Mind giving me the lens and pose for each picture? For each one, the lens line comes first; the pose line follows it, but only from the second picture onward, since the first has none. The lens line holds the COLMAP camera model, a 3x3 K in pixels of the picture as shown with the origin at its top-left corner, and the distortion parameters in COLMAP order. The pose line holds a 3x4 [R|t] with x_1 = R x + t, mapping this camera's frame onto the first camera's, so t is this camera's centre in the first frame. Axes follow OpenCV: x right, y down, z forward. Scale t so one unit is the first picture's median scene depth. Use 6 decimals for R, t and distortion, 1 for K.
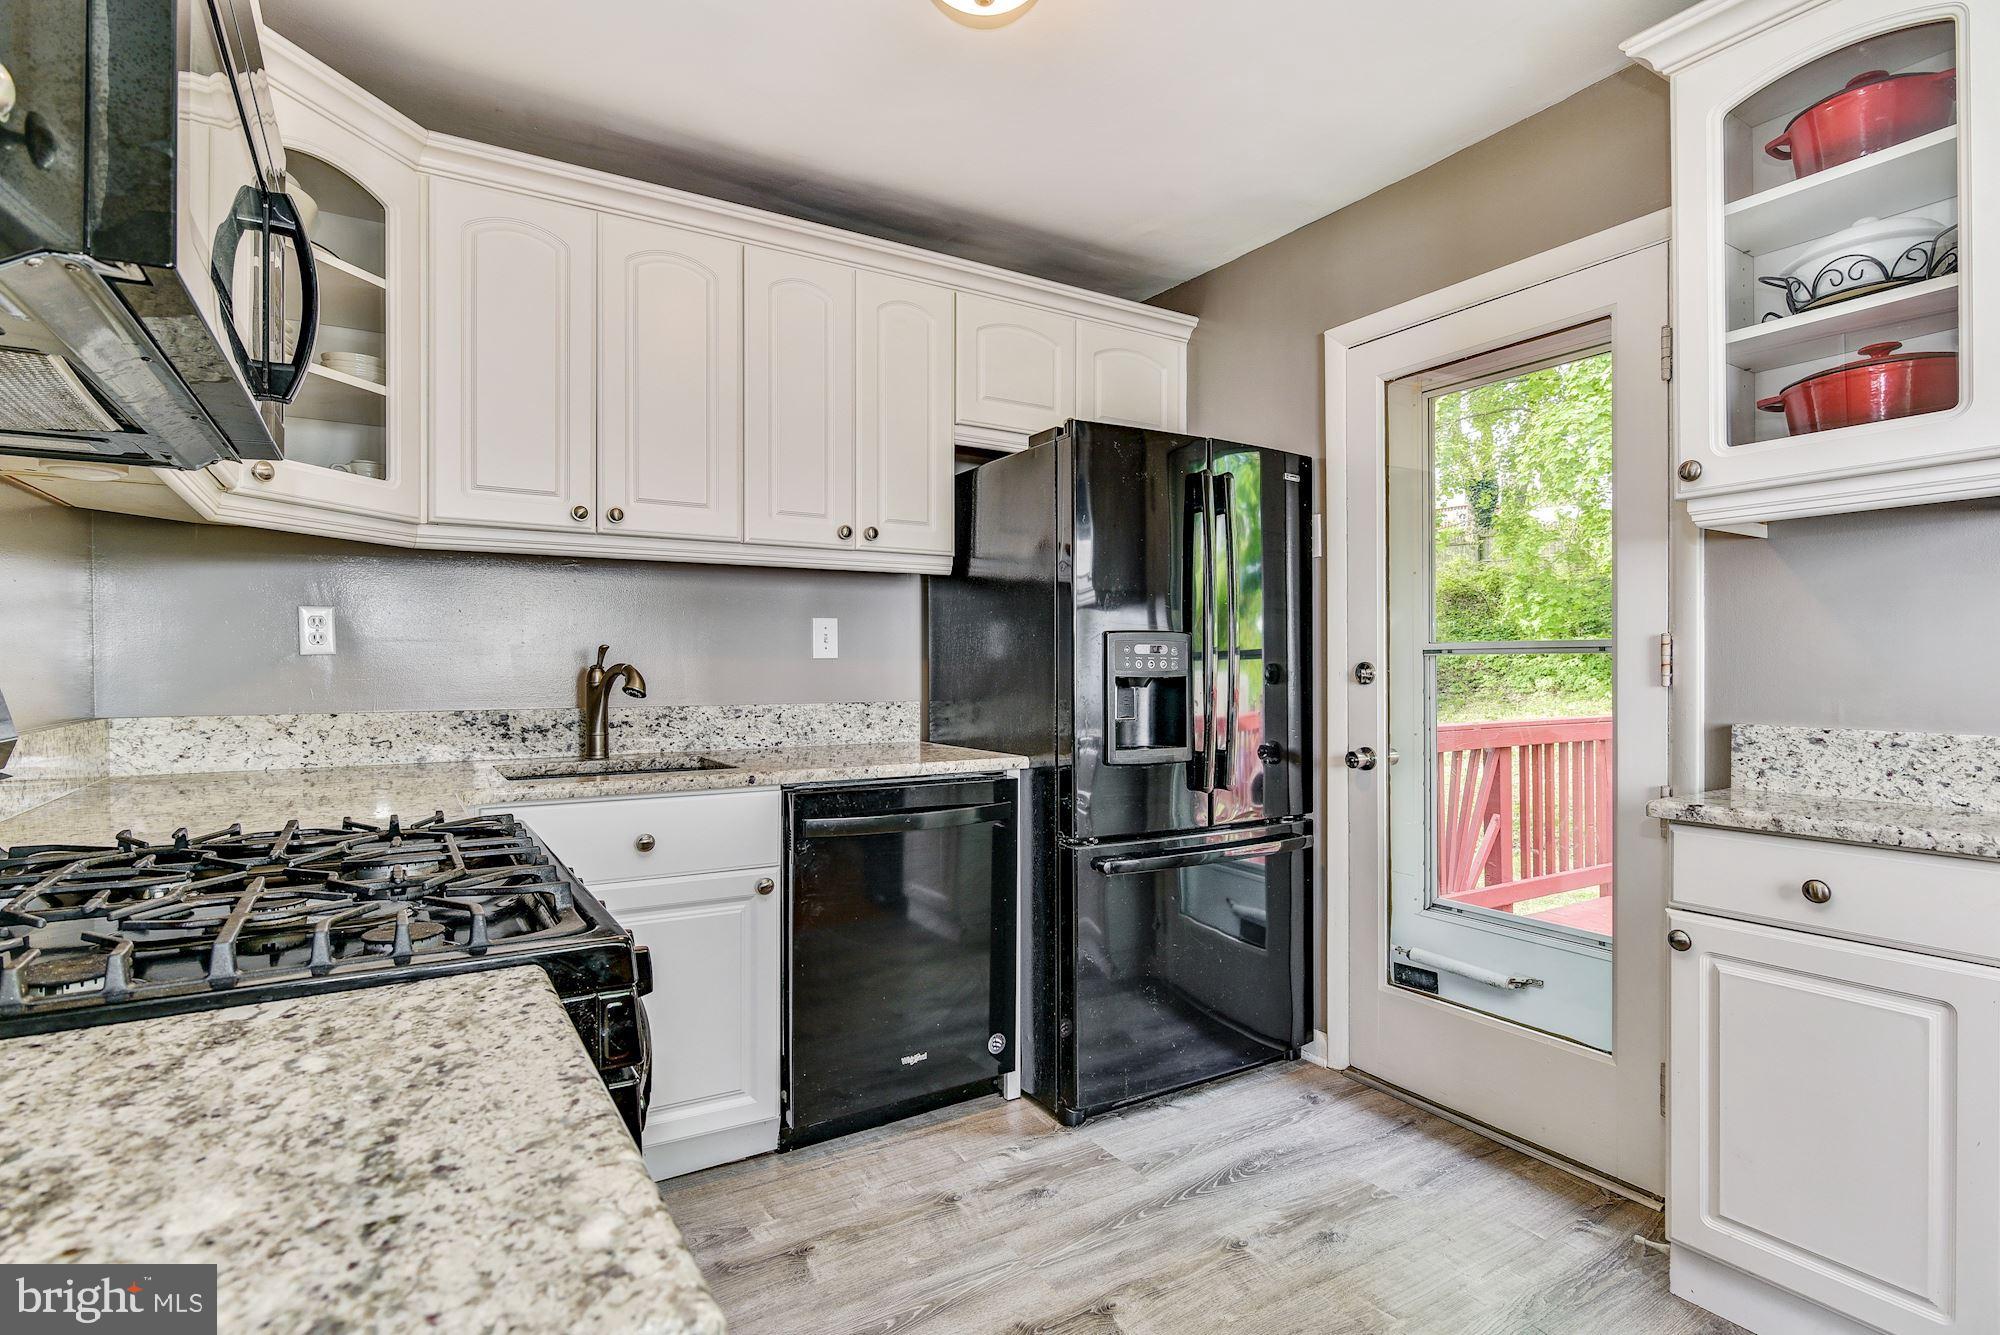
lens RADIAL K [[1005.0, 0, 1019.2], [0, 1005.0, 674.4], [0, 0, 1]] dist [0.001716, -0.003741]
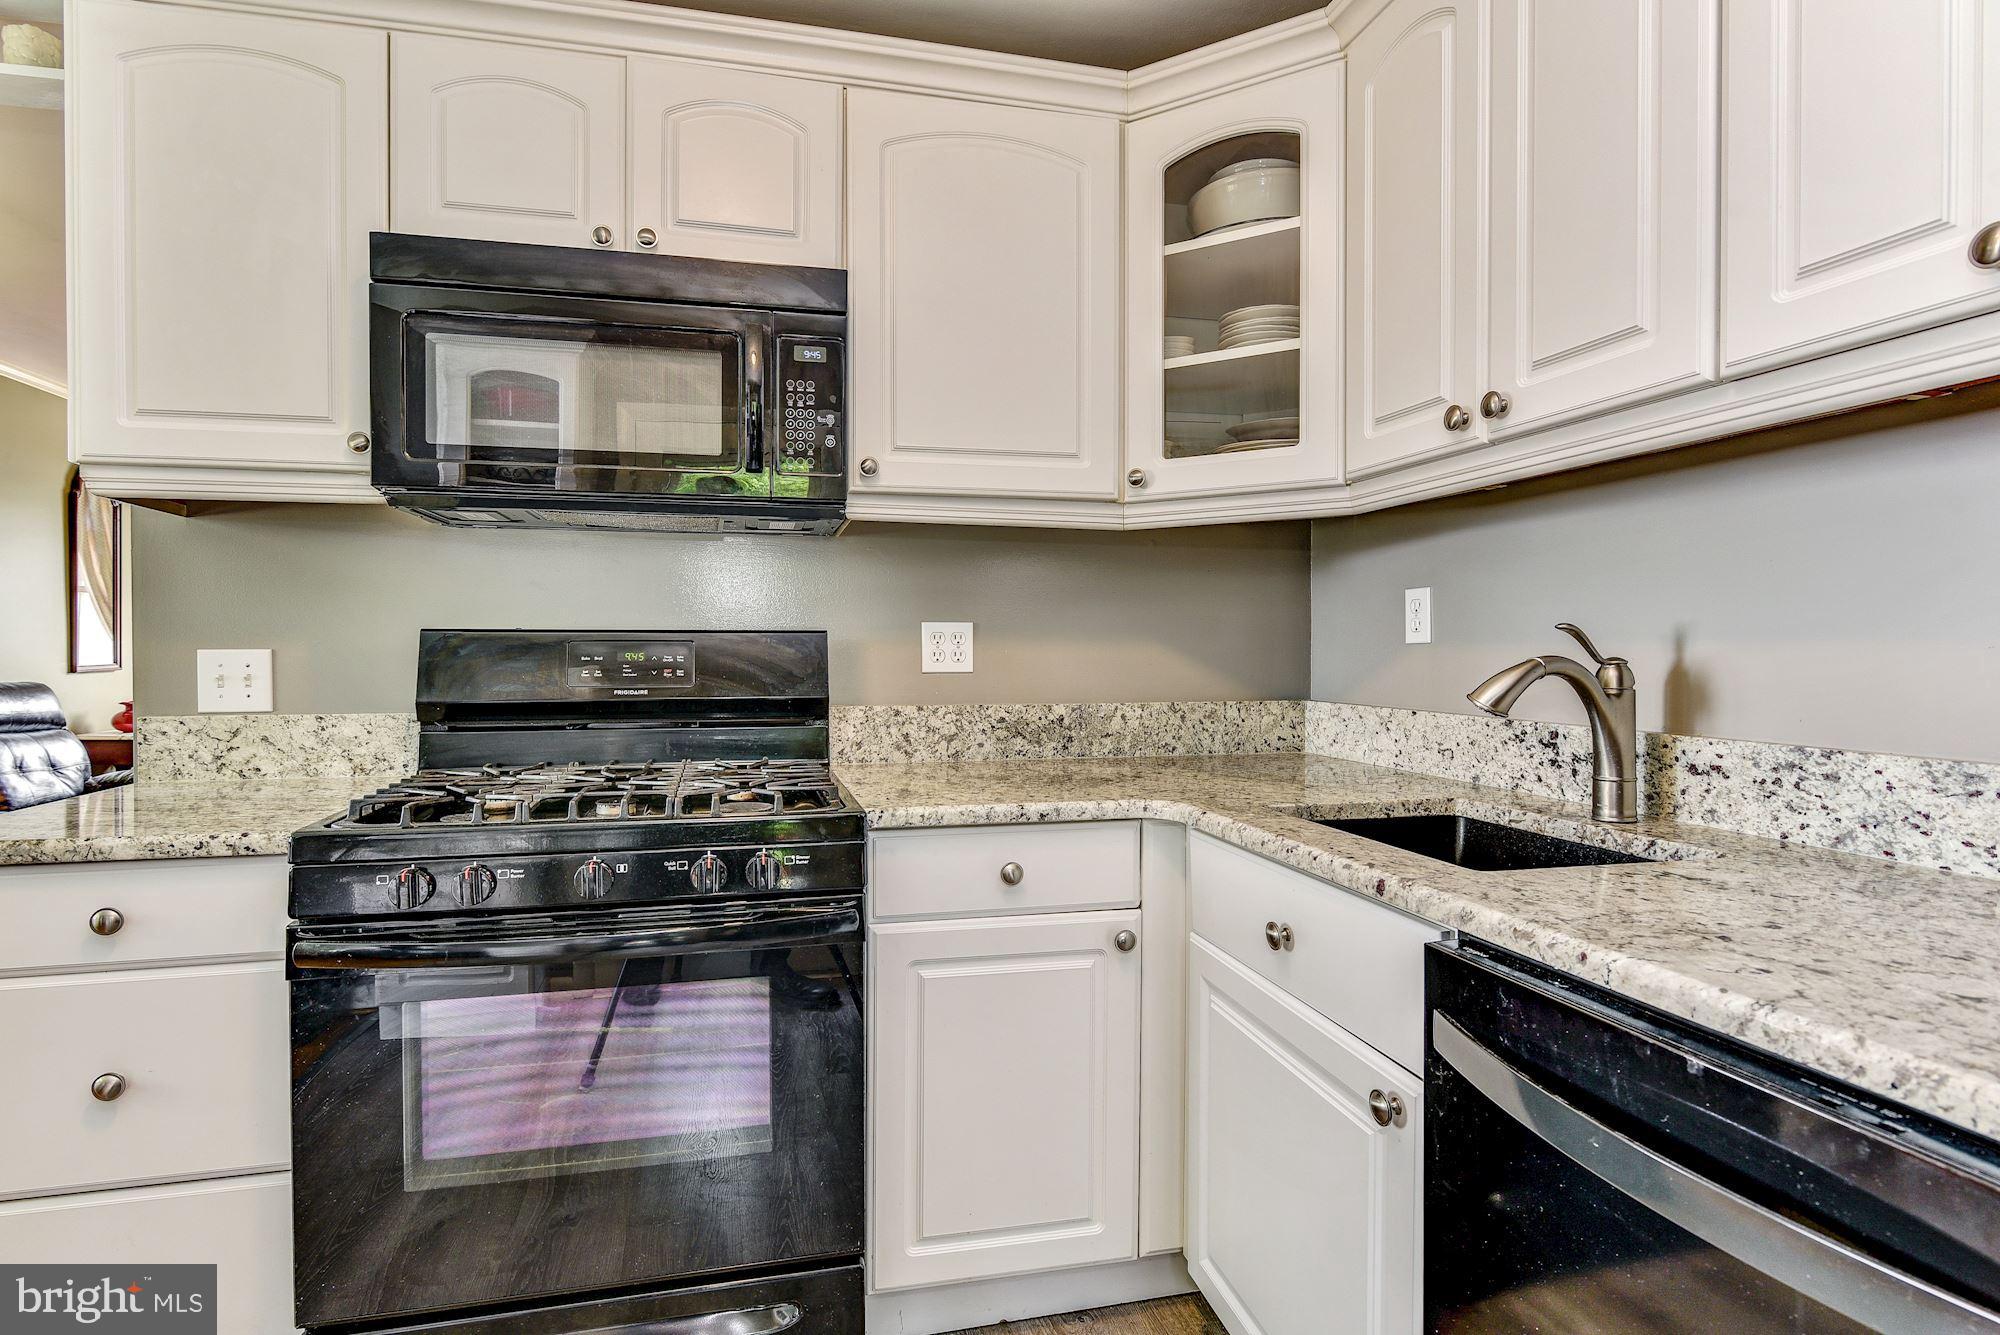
lens RADIAL K [[1005.0, 0, 985.2], [0, 1005.0, 660.7], [0, 0, 1]] dist [0.001716, -0.003741]
pose [[-0.323704, 0.011089, -0.946094, 0.271831], [-0.011846, 0.999805, 0.015772, -0.014477], [0.946084, 0.016313, -0.323509, 0.958393]]
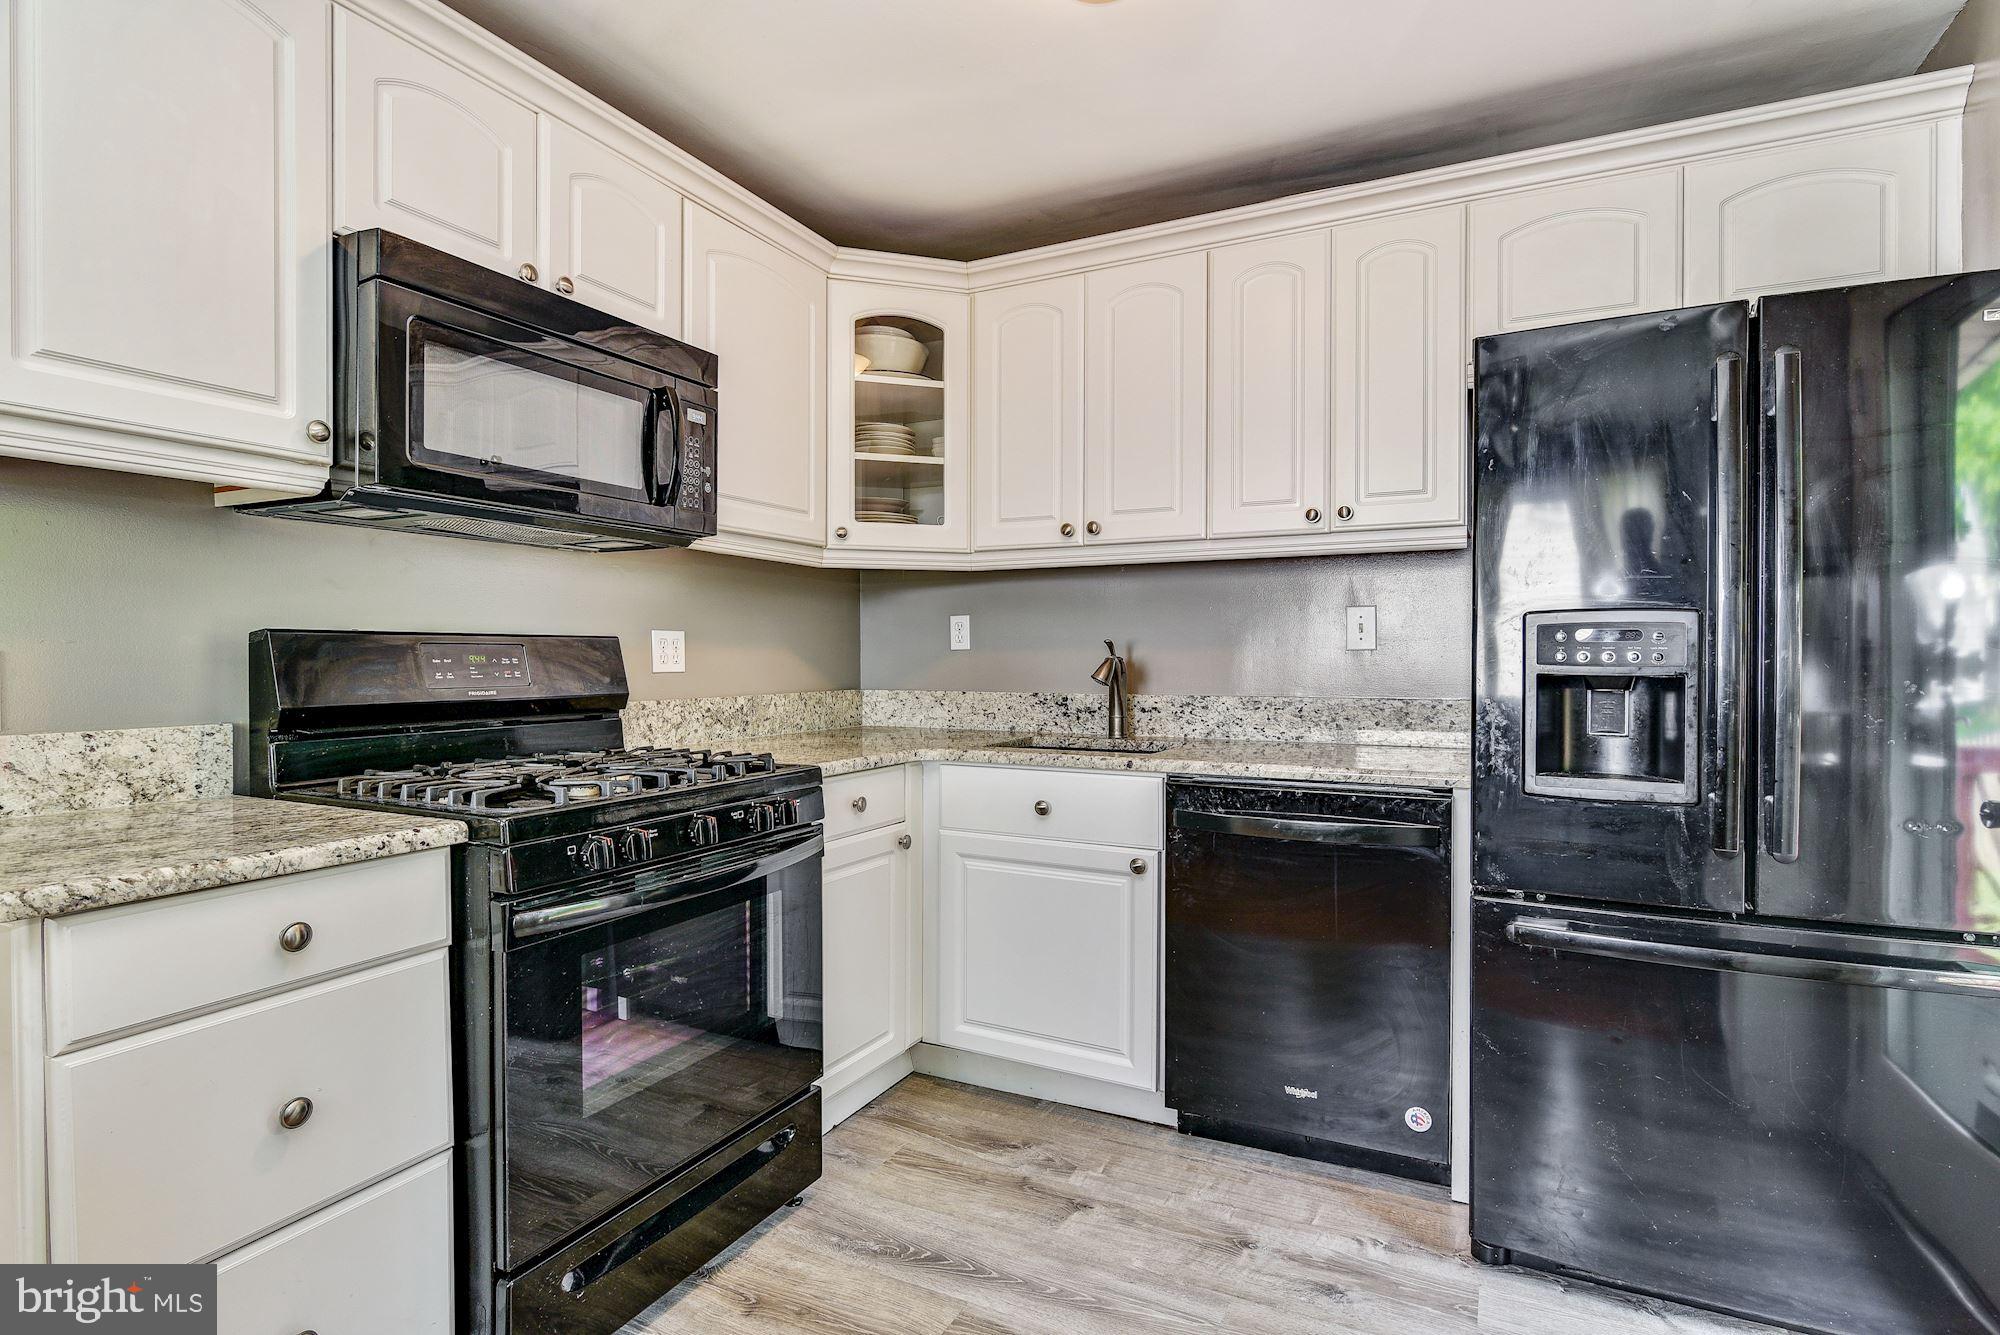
lens RADIAL K [[1005.0, 0, 1006.1], [0, 1005.0, 665.2], [0, 0, 1]] dist [0.001716, -0.003741]
pose [[0.524054, 0.007075, -0.851656, 0.566165], [-0.009630, 0.999951, 0.002381, -0.001881], [0.851631, 0.006953, 0.524096, 0.320986]]
